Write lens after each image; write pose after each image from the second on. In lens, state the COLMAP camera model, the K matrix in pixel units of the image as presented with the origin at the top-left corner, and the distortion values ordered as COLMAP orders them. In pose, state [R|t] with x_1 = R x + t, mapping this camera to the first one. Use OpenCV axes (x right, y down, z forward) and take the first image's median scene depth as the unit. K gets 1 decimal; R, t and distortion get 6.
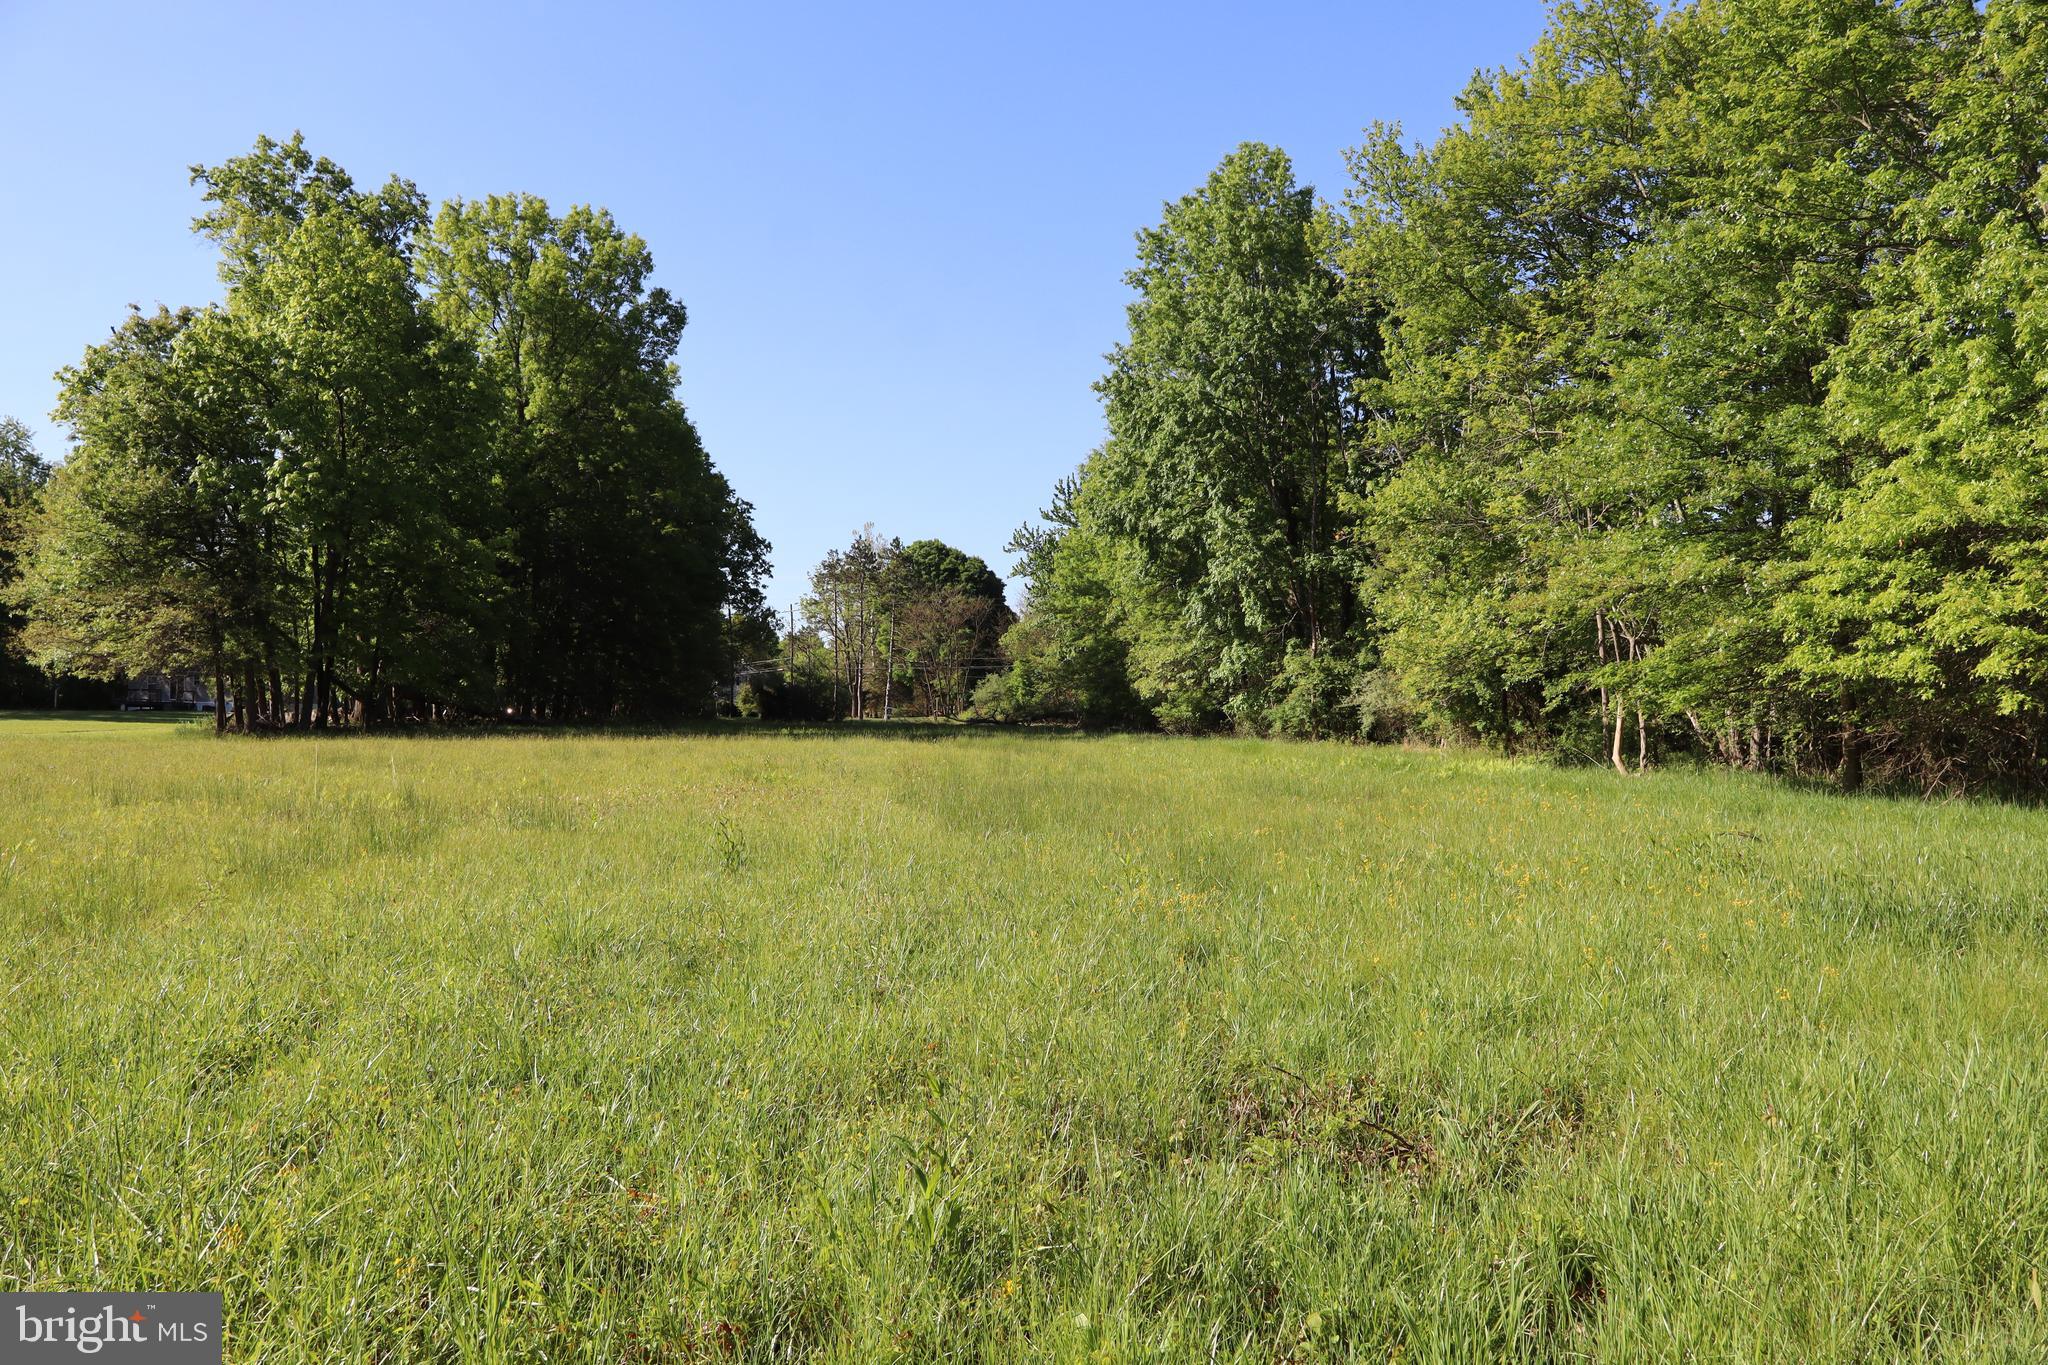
lens RADIAL K [[1702.9, 0, 1028.1], [0, 1702.9, 682.1], [0, 0, 1]] dist [-0.001895, 0.001119]
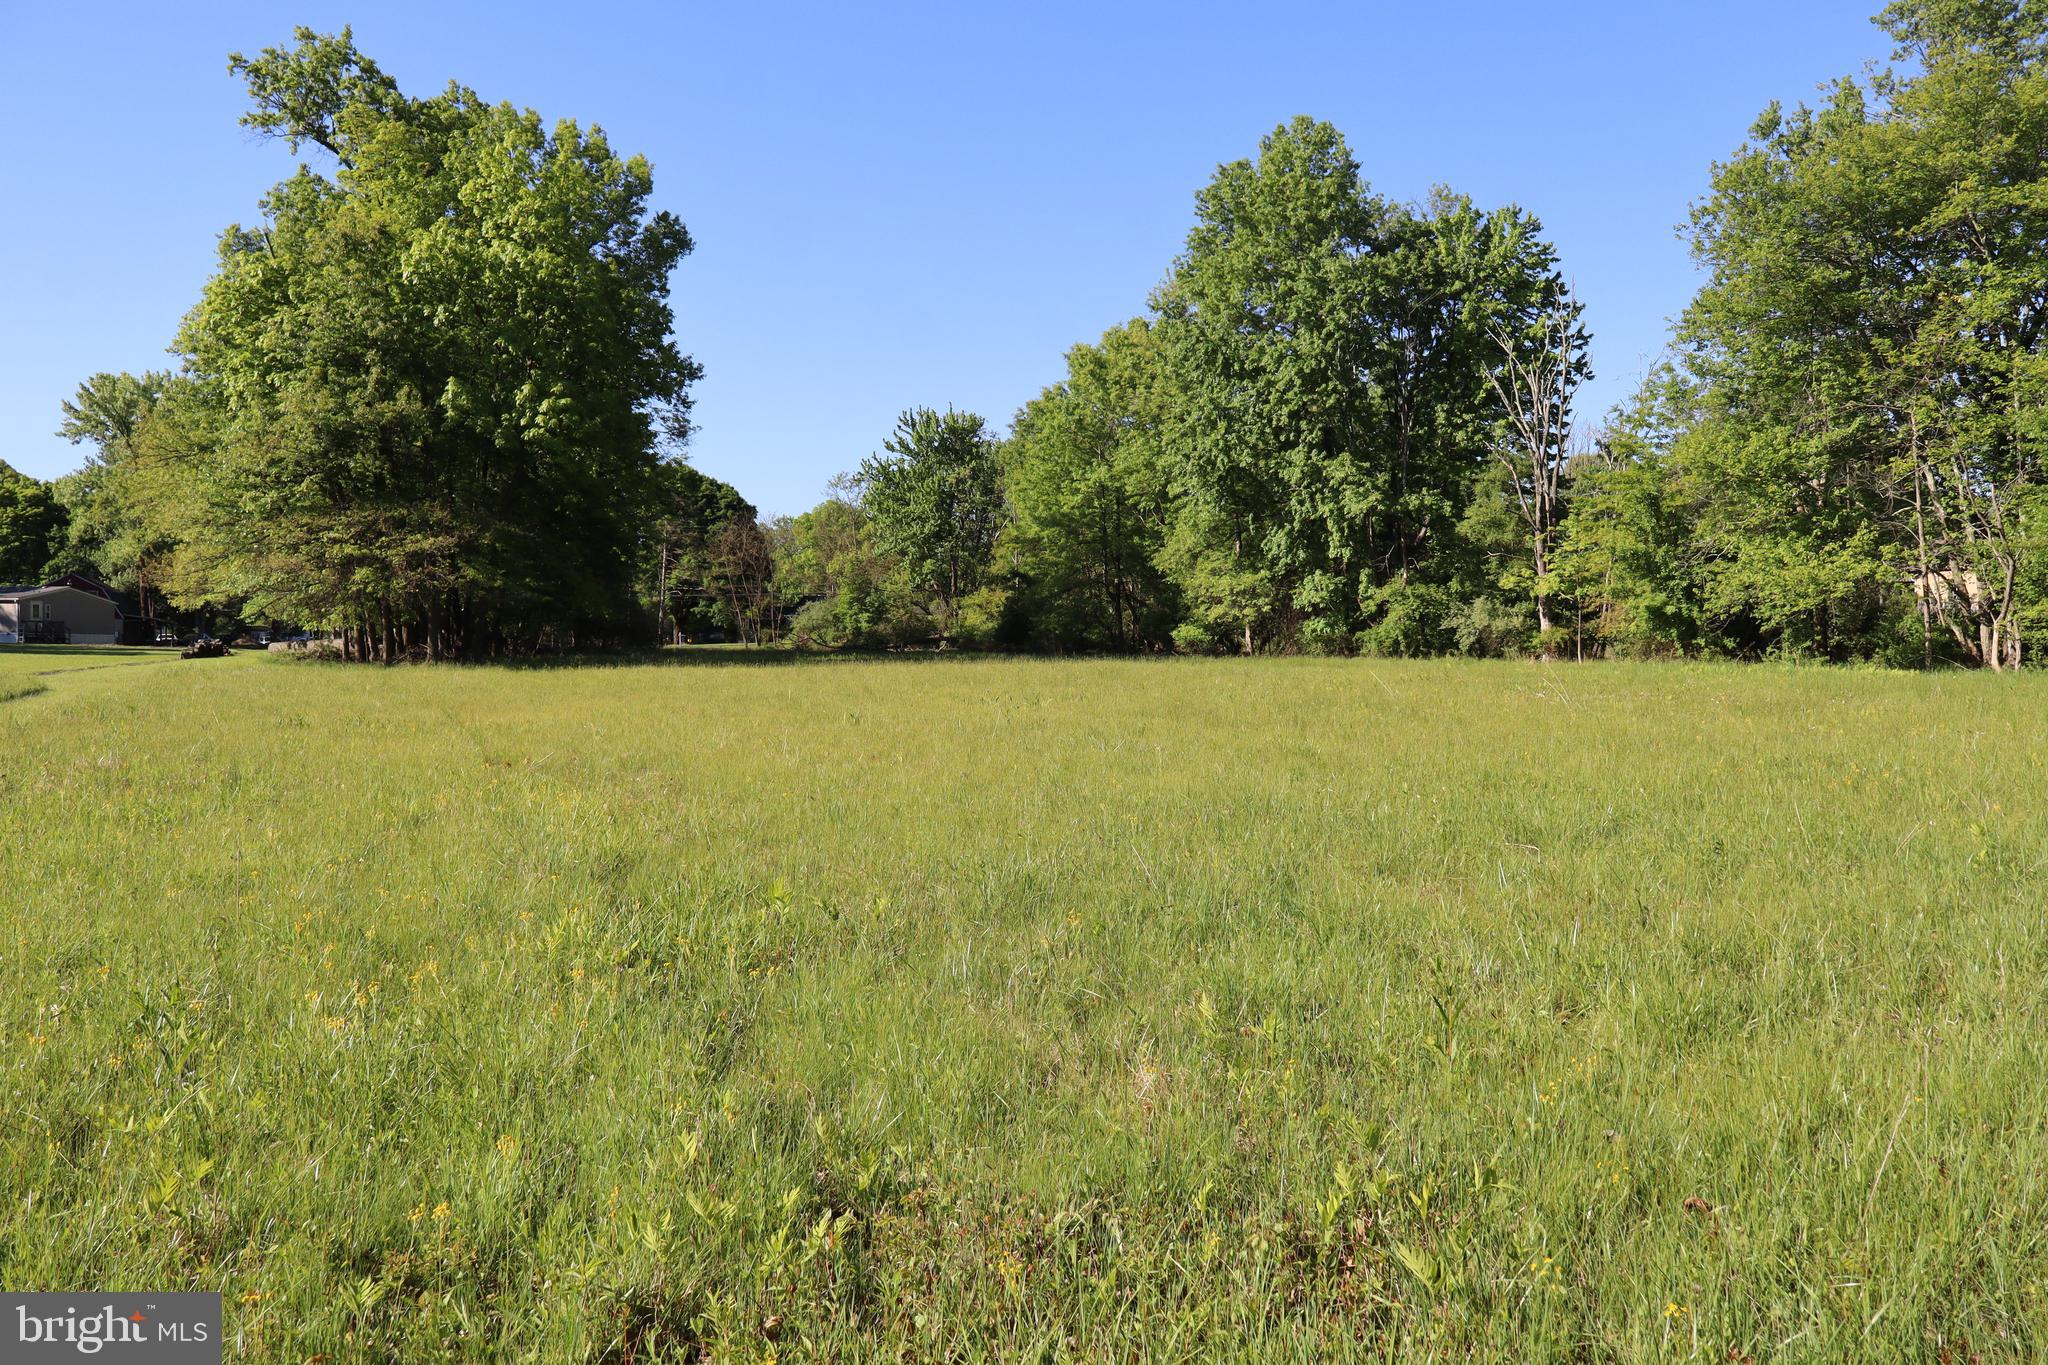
lens RADIAL K [[1702.9, 0, 1022.4], [0, 1702.9, 687.1], [0, 0, 1]] dist [-0.001895, 0.001119]
pose [[0.961535, -0.017104, 0.274149, -0.369527], [0.004586, 0.998920, 0.046237, -0.000399], [-0.274643, -0.043201, 0.960575, -0.024171]]
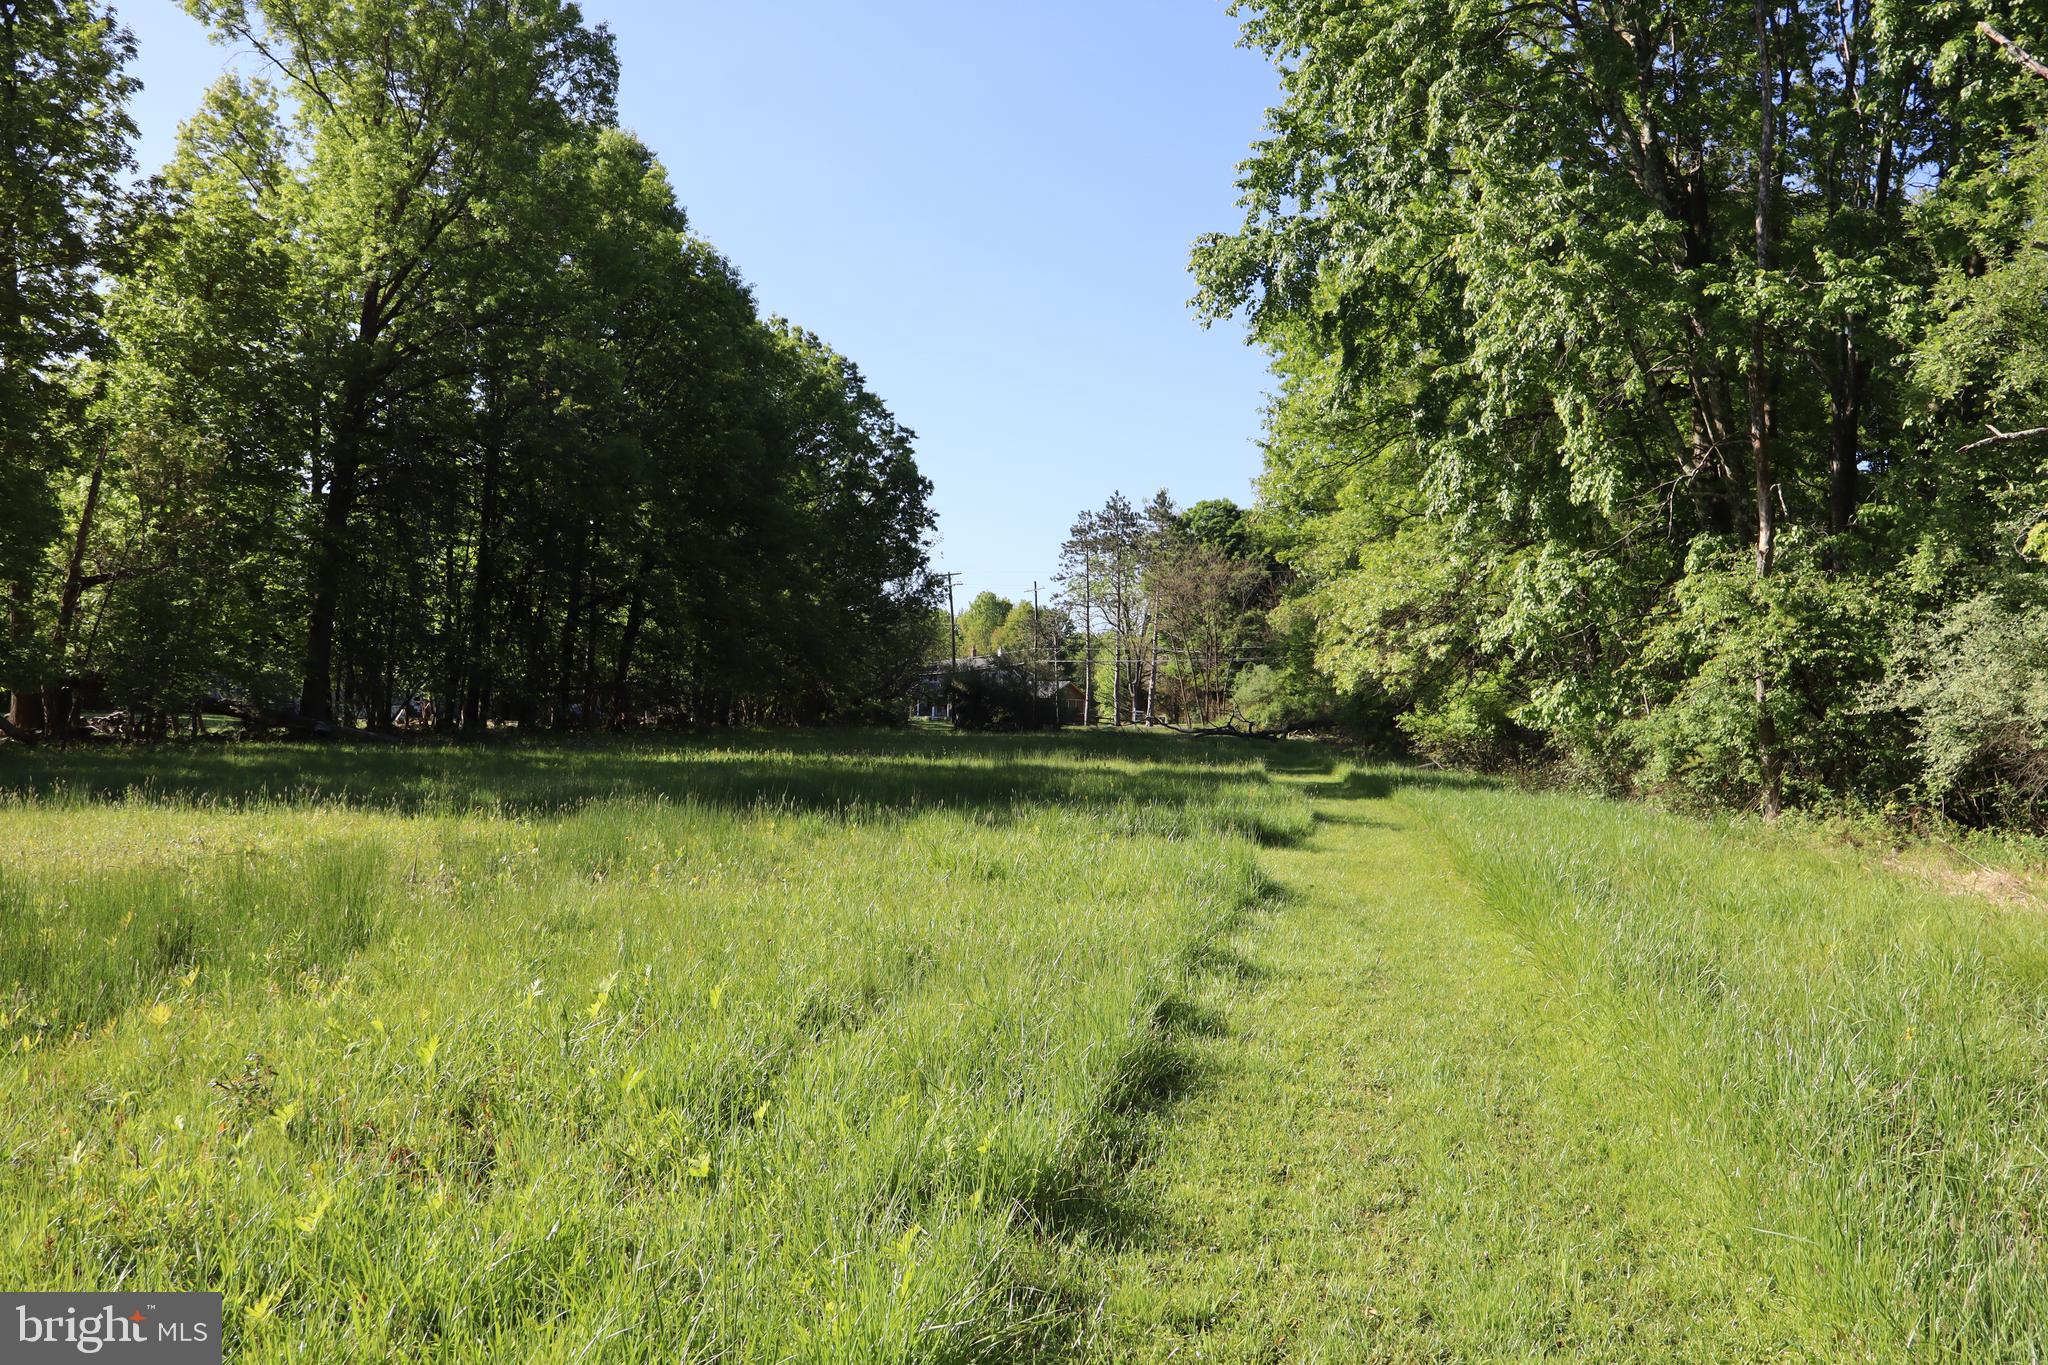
lens RADIAL K [[1702.9, 0, 1023.3], [0, 1702.9, 673.9], [0, 0, 1]] dist [-0.001895, 0.001119]
pose [[0.974294, -0.001062, -0.225276, 0.091695], [-0.000513, 0.999976, -0.006932, 0.008321], [0.225278, 0.006869, 0.974270, 0.584623]]
